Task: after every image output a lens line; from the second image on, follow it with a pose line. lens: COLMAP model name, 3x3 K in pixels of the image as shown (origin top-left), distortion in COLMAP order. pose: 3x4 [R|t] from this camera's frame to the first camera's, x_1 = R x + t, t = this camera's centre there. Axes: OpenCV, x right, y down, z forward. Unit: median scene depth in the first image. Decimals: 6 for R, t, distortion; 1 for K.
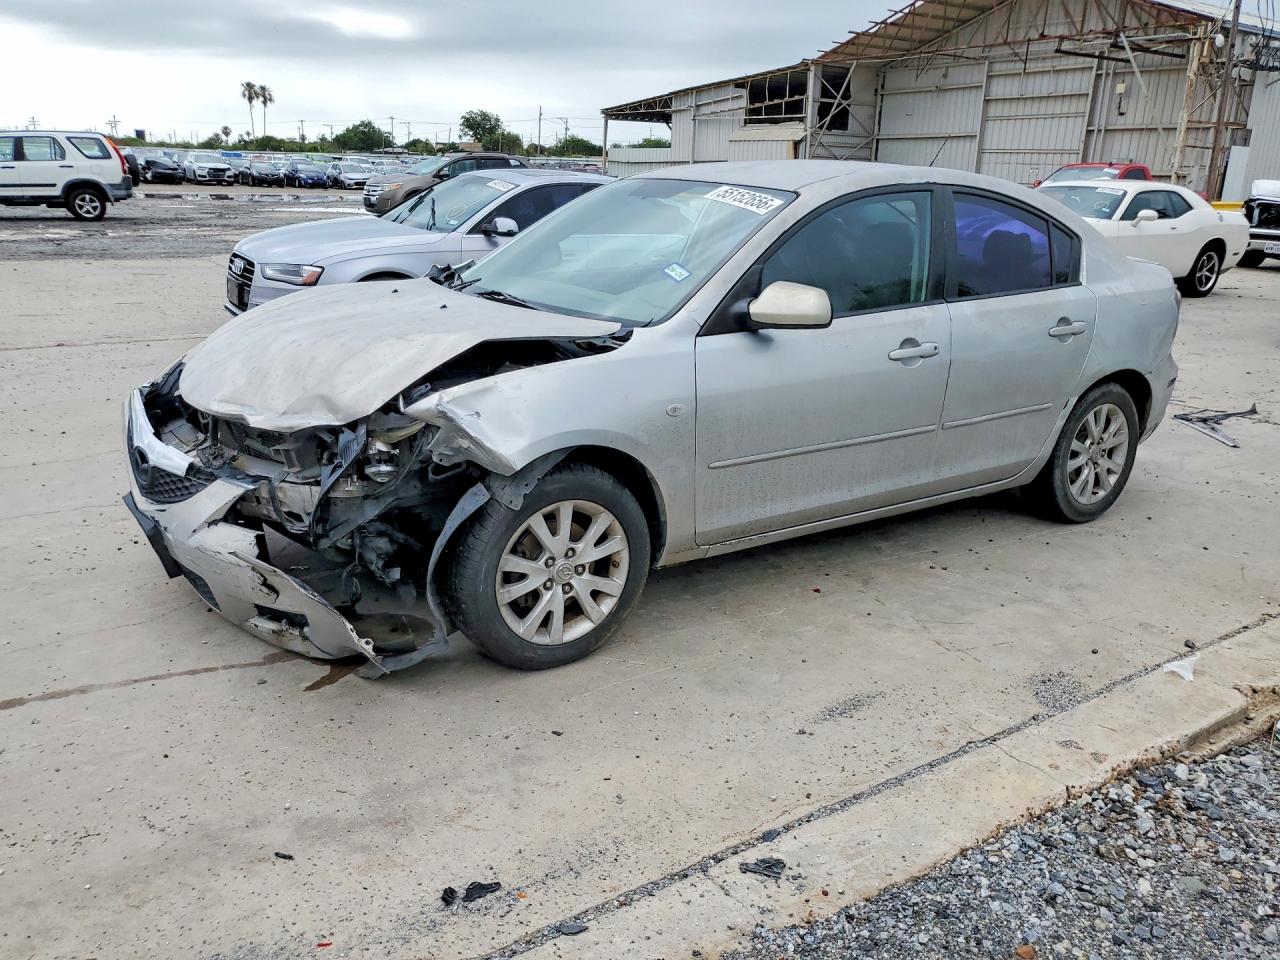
lens RADIAL K [[994.6, 0, 658.2], [0, 994.6, 495.8], [0, 0, 1]] dist [0.005669, 0.012685]
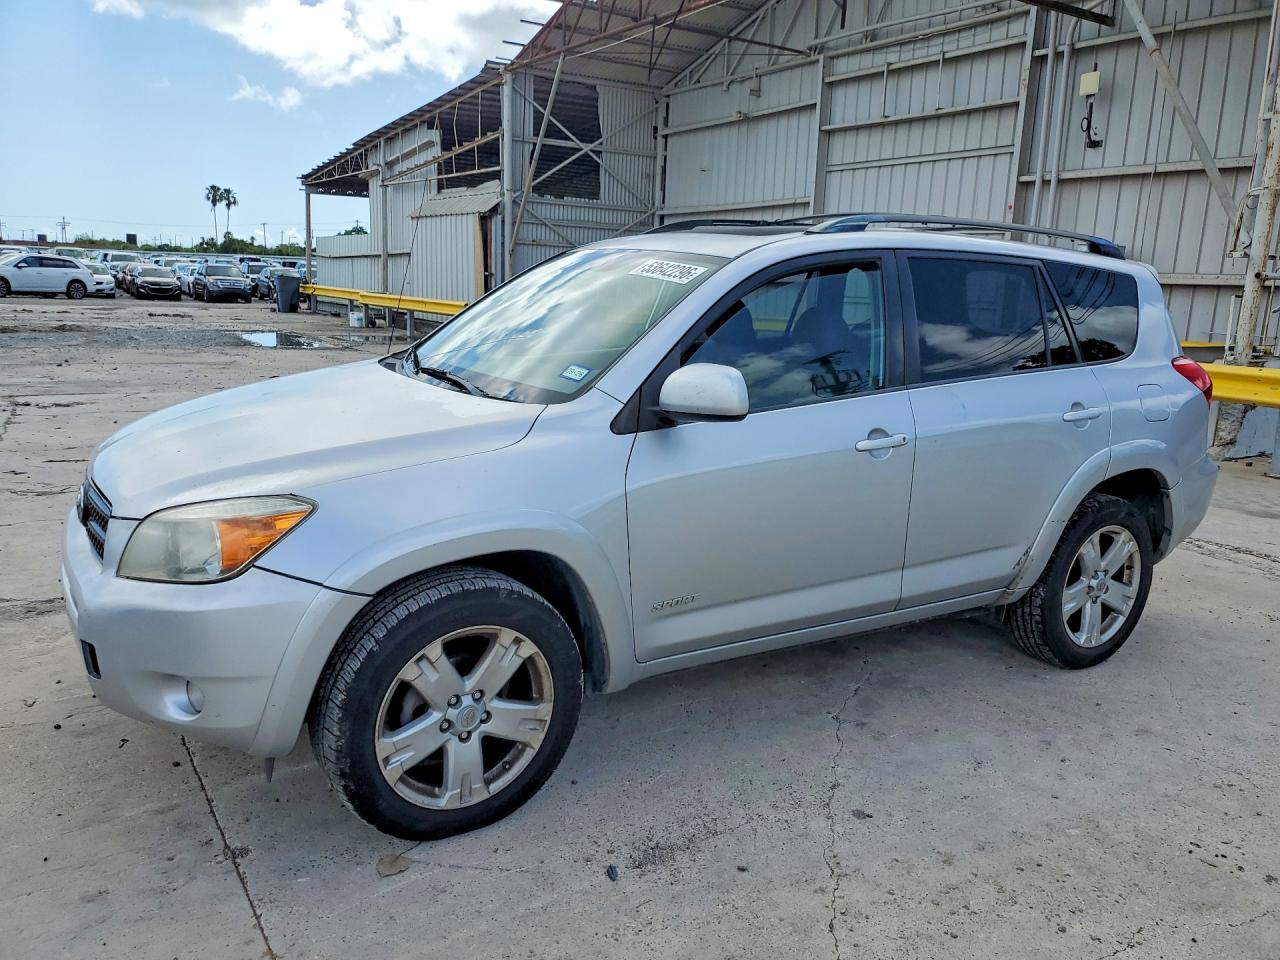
lens RADIAL K [[994.6, 0, 649.0], [0, 994.6, 502.0], [0, 0, 1]] dist [0.005669, 0.012685]
pose [[0.999704, 0.013766, -0.020079, 0.239235], [-0.015604, 0.995406, -0.094462, -0.157064], [0.018686, 0.094747, 0.995326, 0.493697]]
